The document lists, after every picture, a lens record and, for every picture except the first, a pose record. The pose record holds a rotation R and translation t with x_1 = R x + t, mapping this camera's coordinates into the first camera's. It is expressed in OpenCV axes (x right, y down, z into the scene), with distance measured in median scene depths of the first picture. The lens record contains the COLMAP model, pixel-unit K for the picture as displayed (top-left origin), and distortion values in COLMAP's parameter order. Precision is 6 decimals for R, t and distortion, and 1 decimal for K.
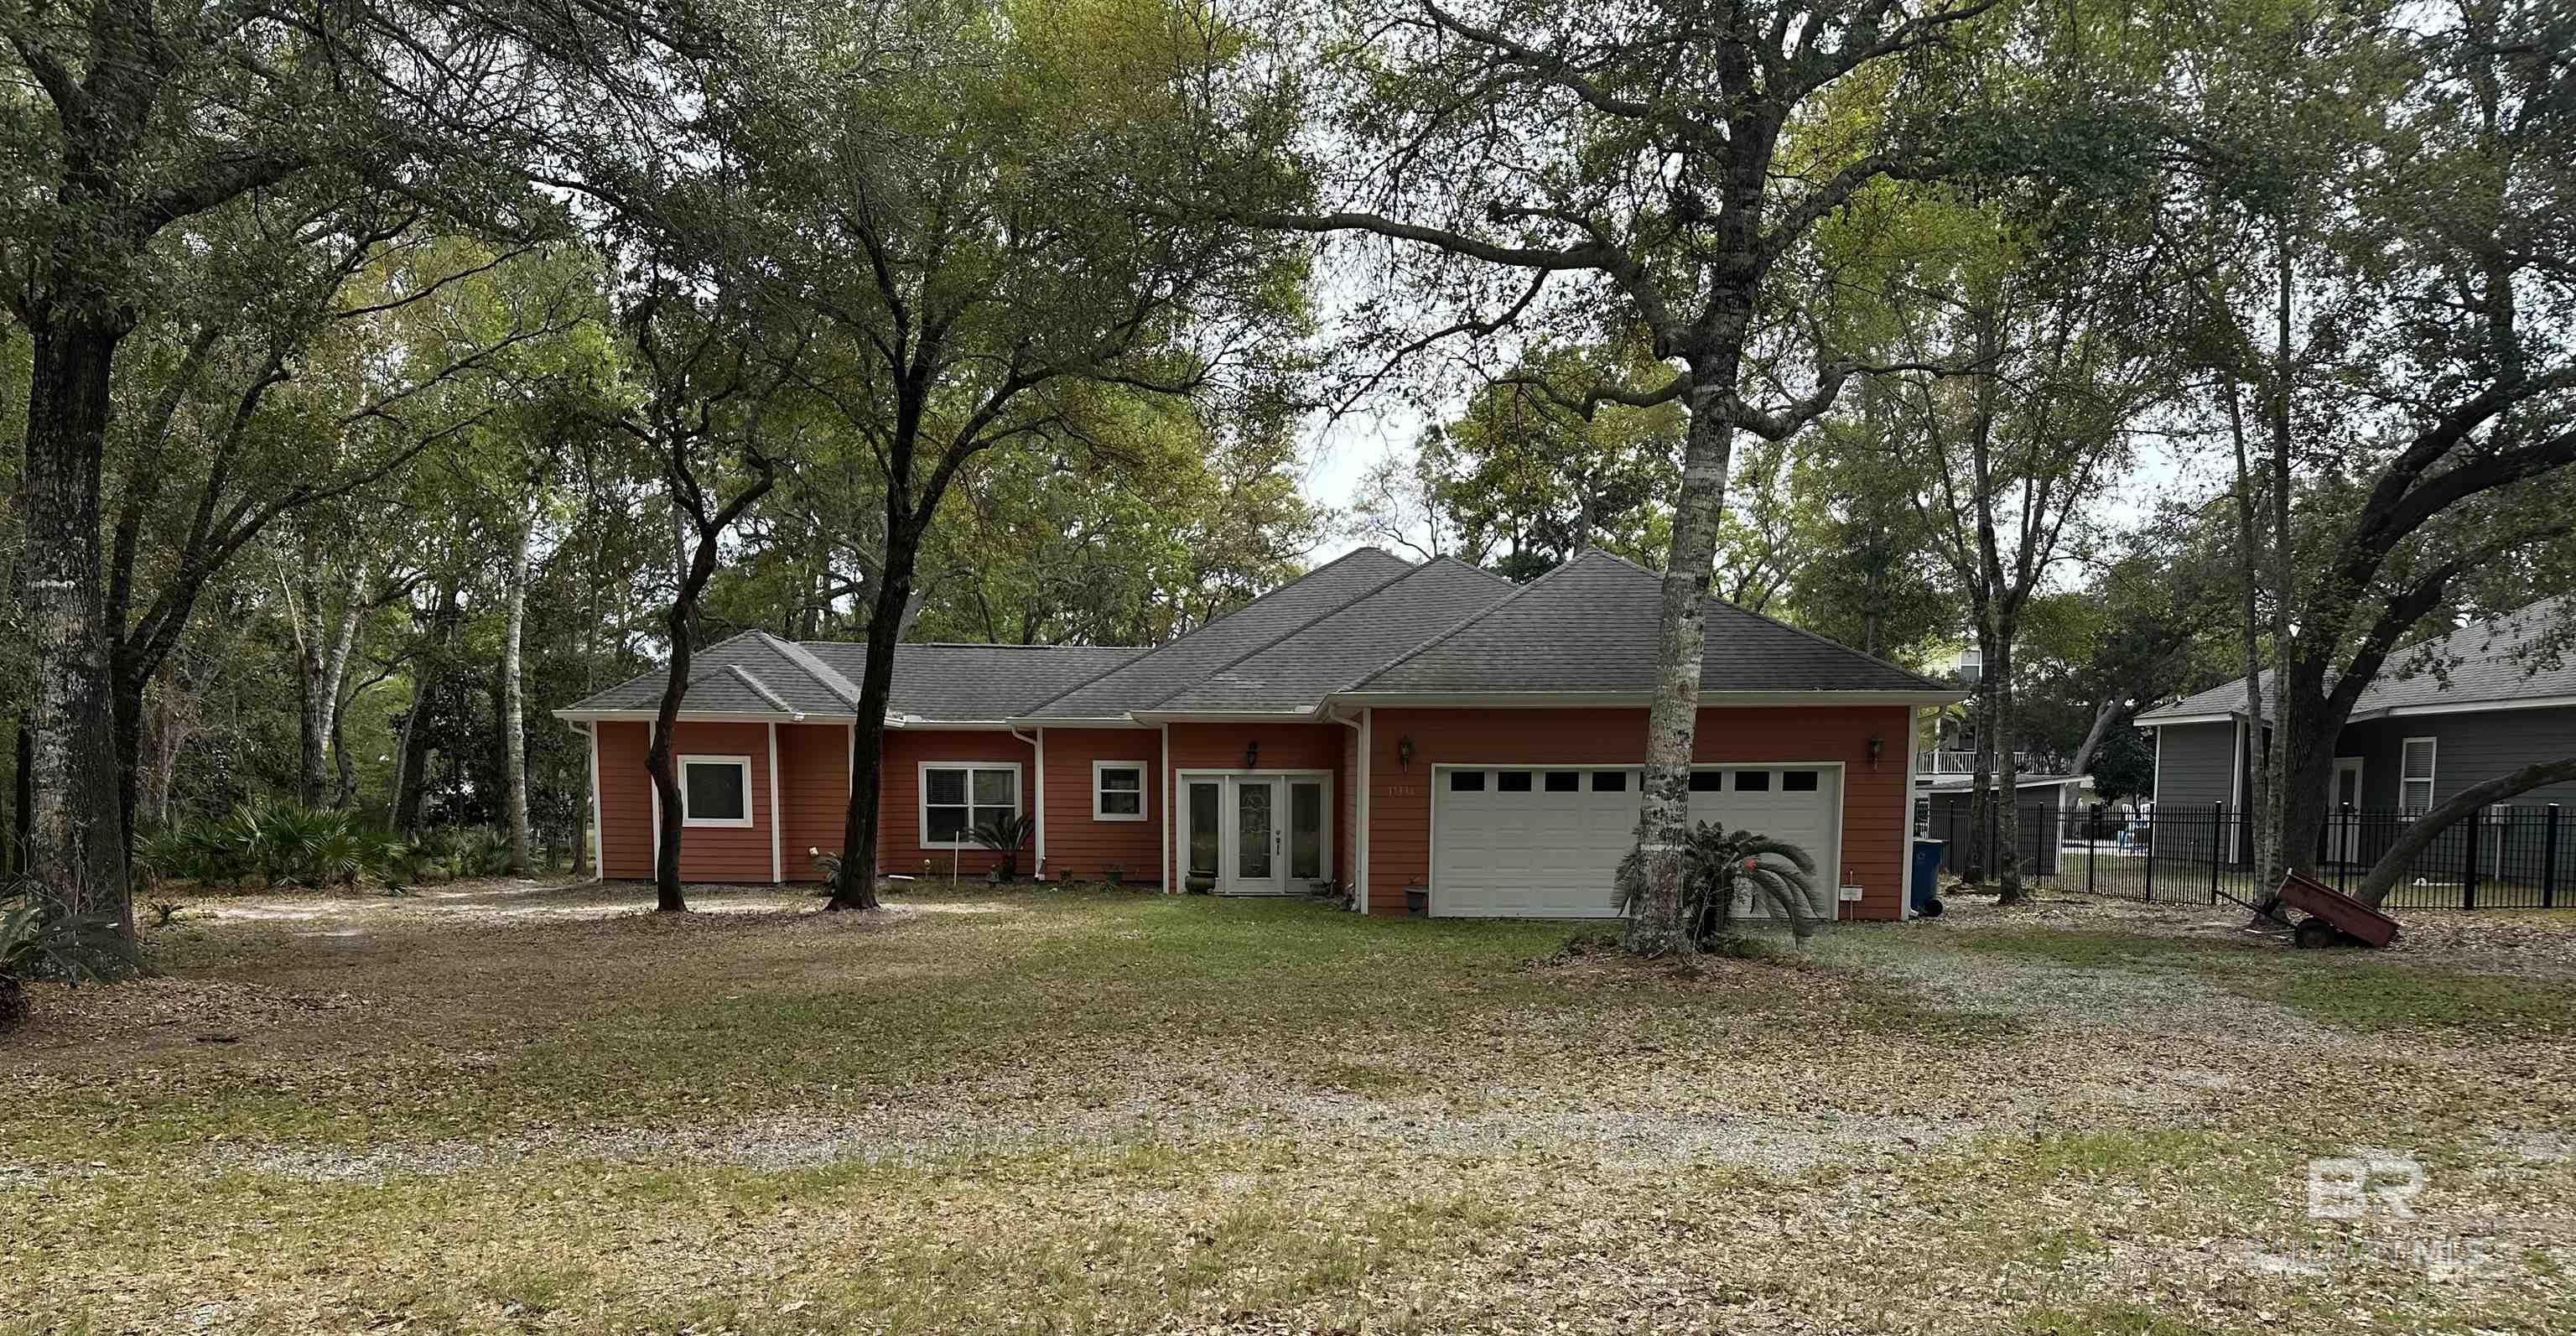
lens RADIAL K [[1976.2, 0, 1122.0], [0, 1976.2, 619.1], [0, 0, 1]] dist [-0.027543, -0.000043]
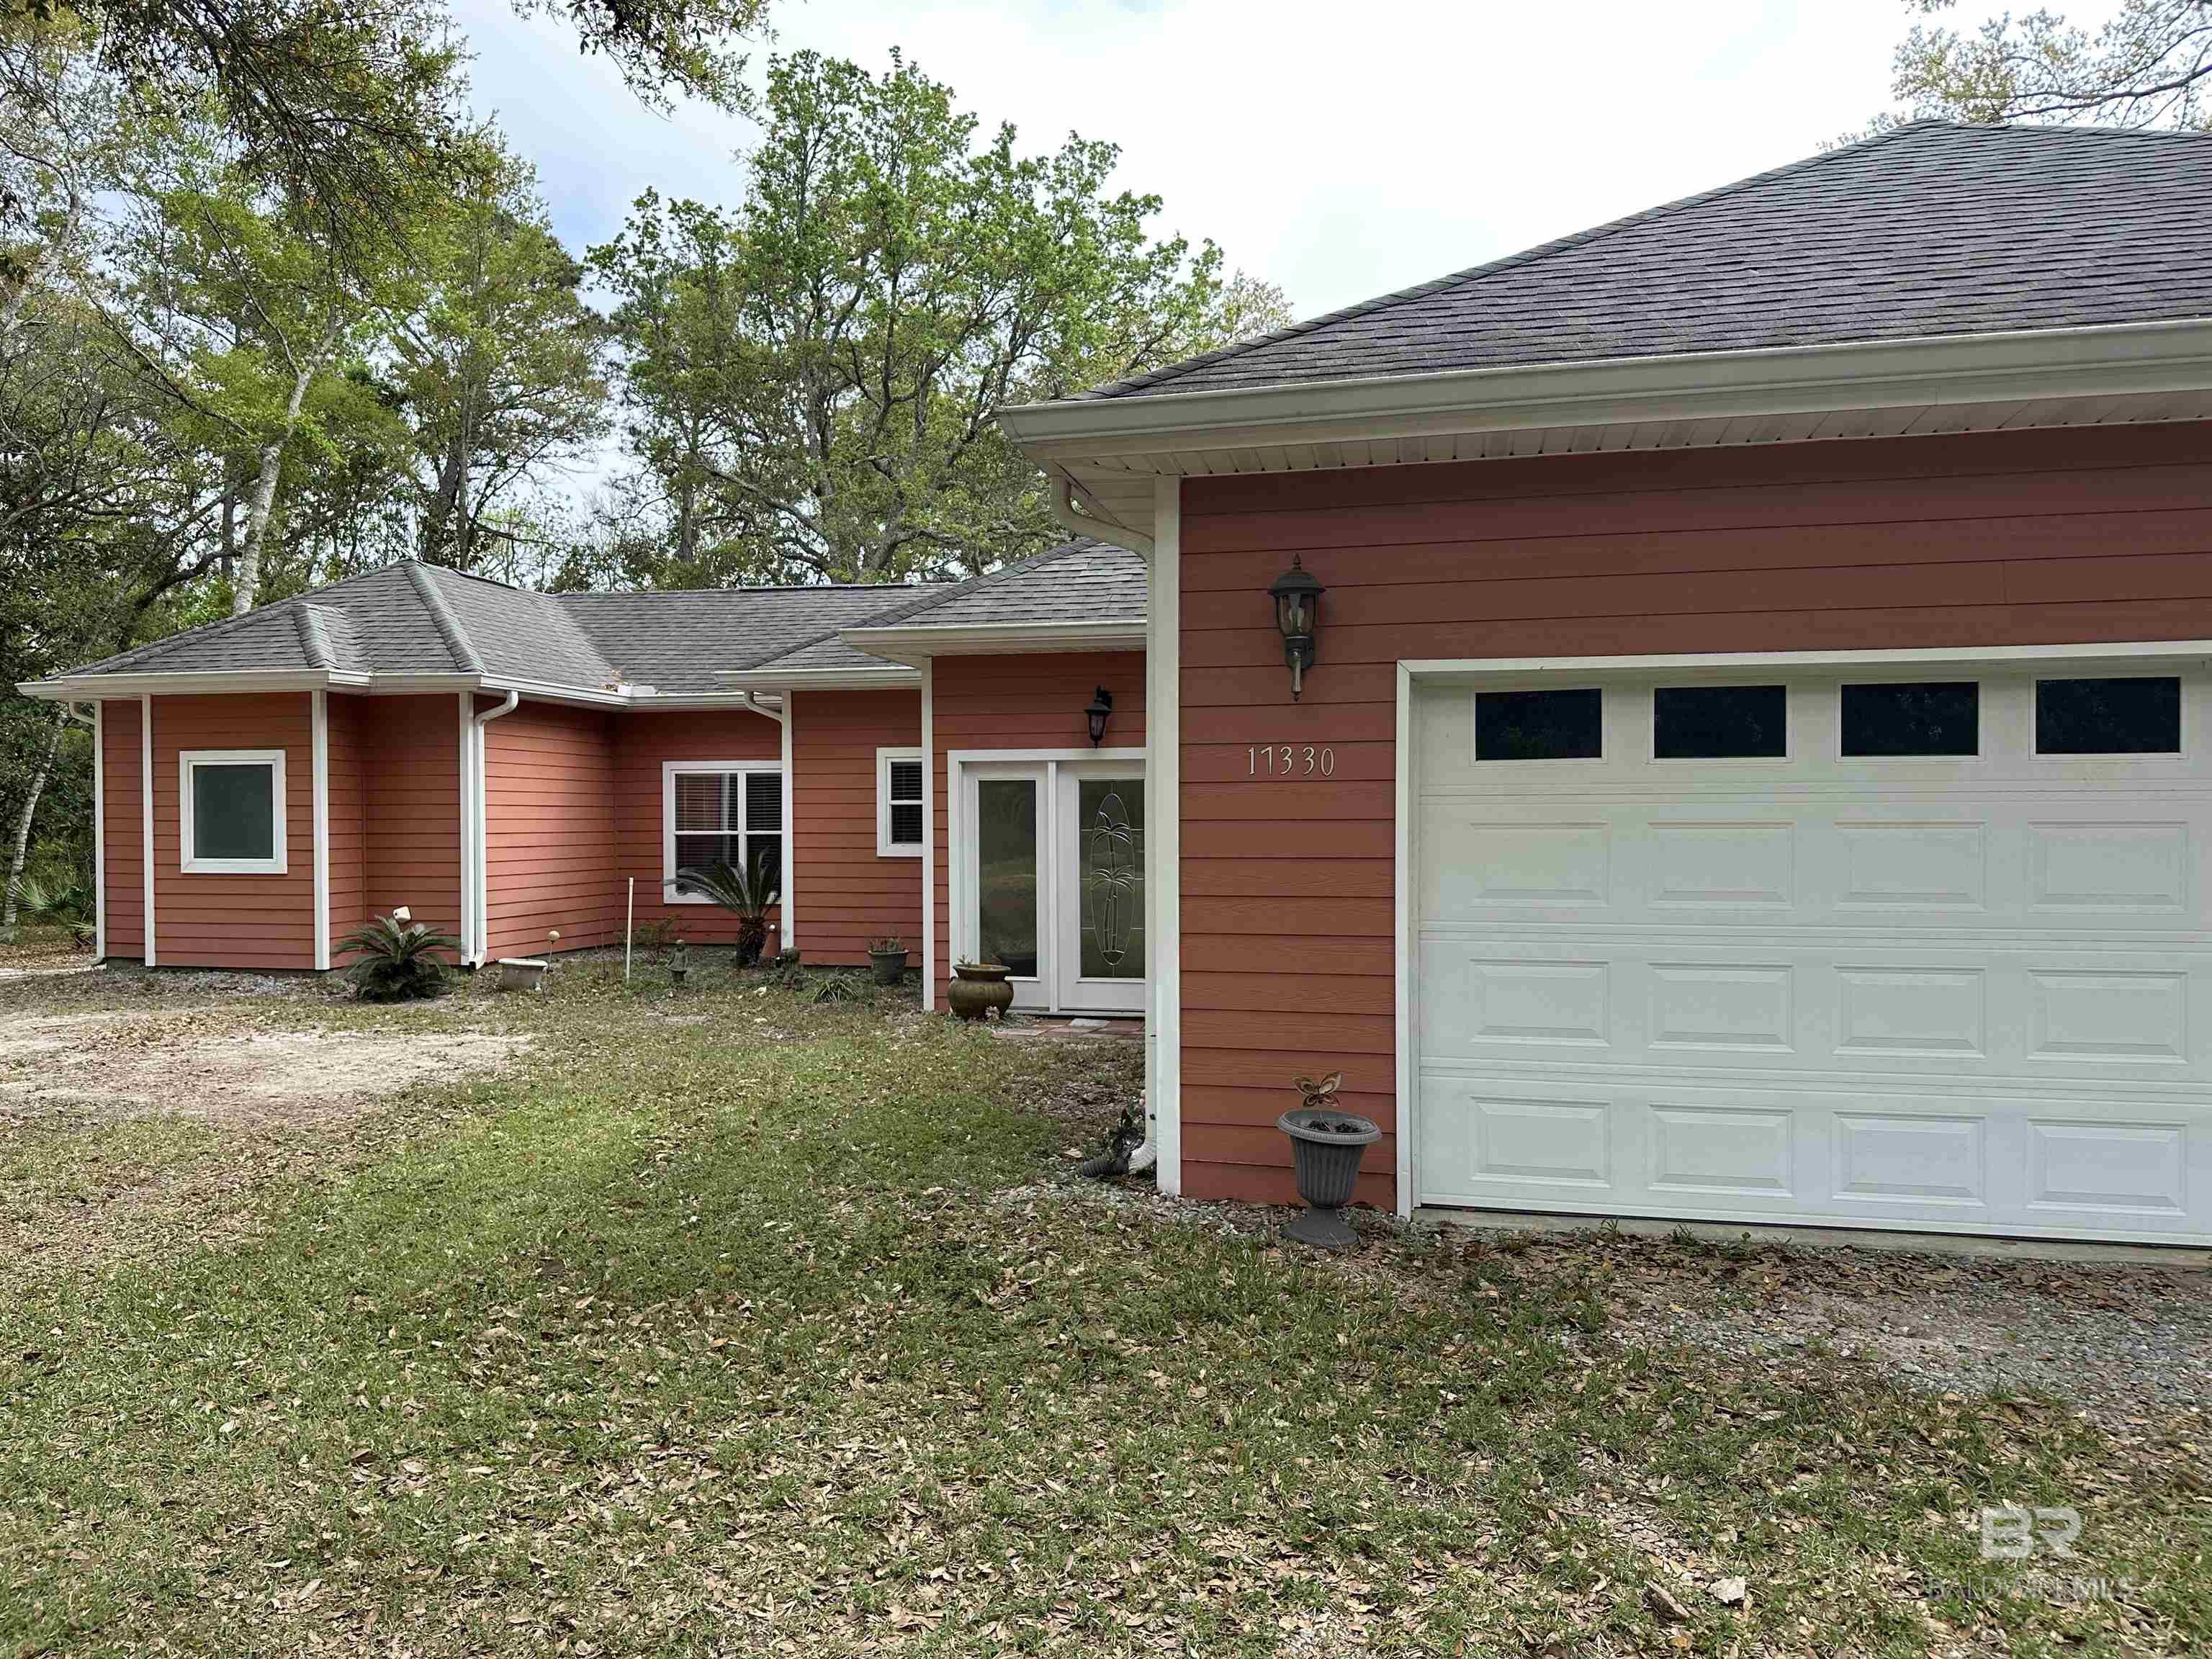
lens RADIAL K [[1546.9, 0, 1106.0], [0, 1546.9, 829.5], [0, 0, 1]] dist [-0.030337, -0.002461]
pose [[0.989622, -0.009284, -0.143398, 0.118320], [0.022218, 0.995796, 0.088858, 0.061953], [0.141970, -0.091122, 0.985668, 0.629873]]
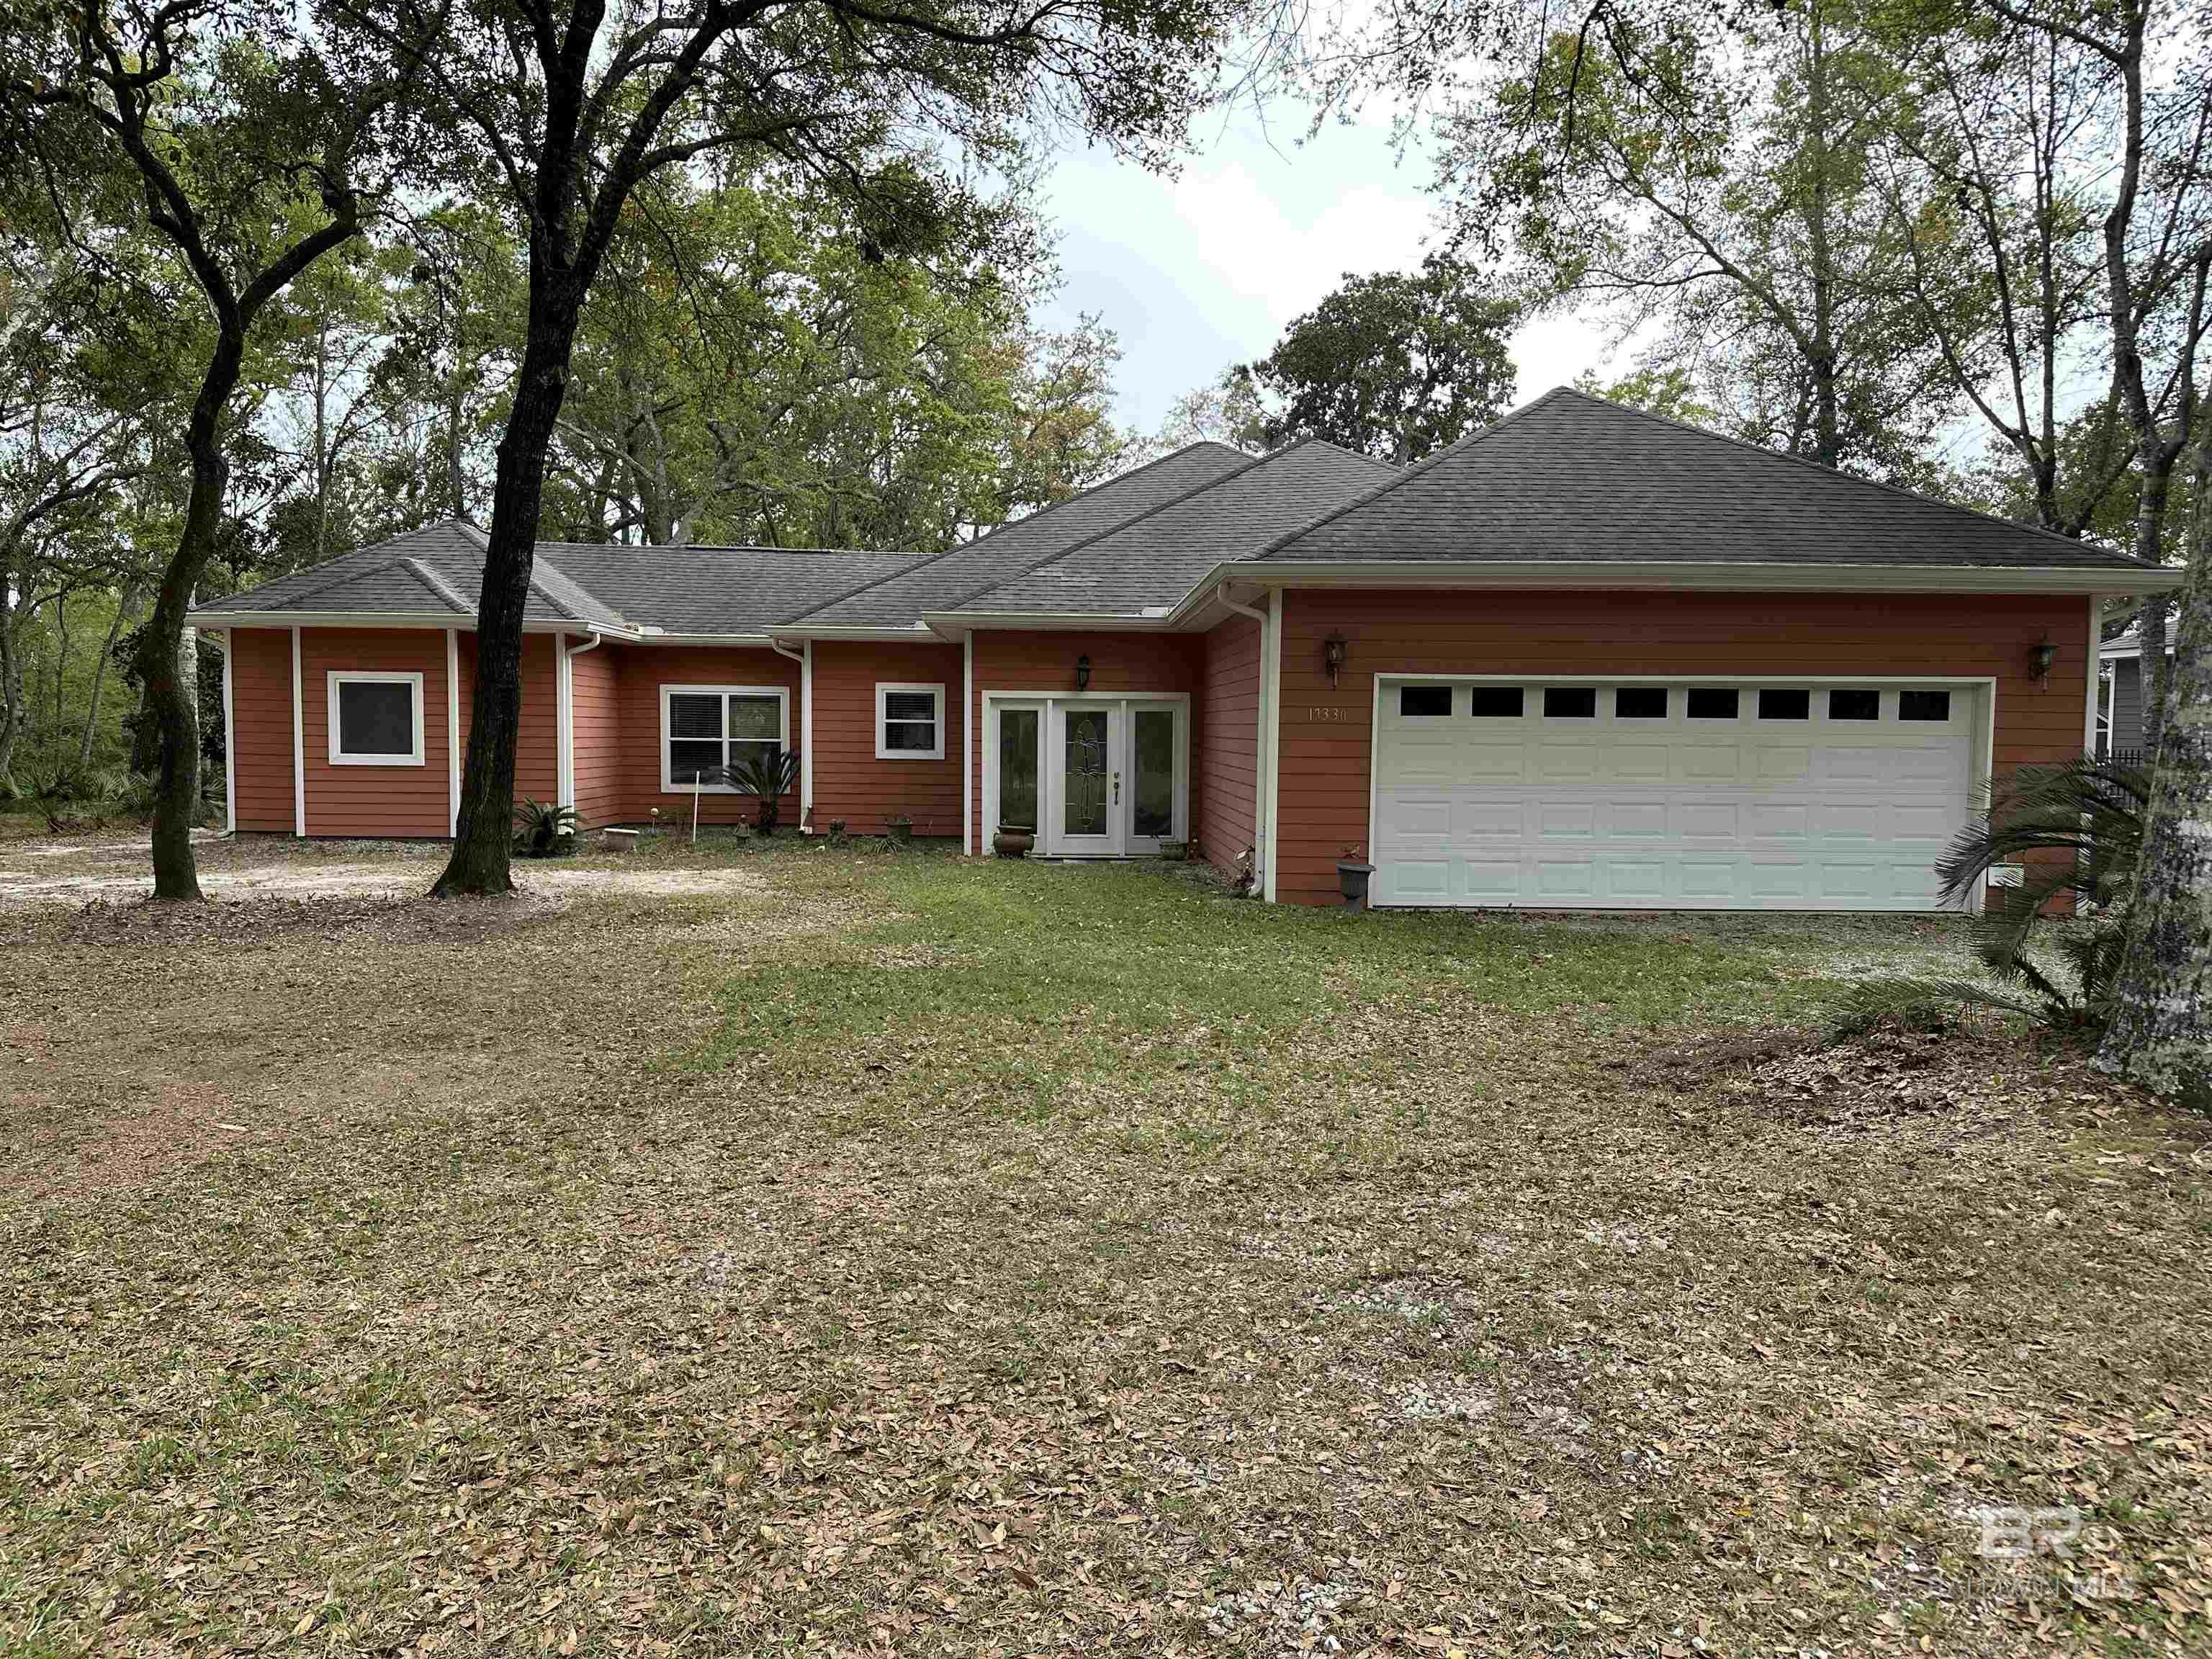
lens RADIAL K [[1546.9, 0, 1106.0], [0, 1546.9, 829.5], [0, 0, 1]] dist [-0.030337, -0.002461]
pose [[0.993974, 0.000101, 0.109612, 0.009807], [-0.016072, 0.989326, 0.144827, 0.041960], [-0.108427, -0.145716, 0.983367, 0.405453]]
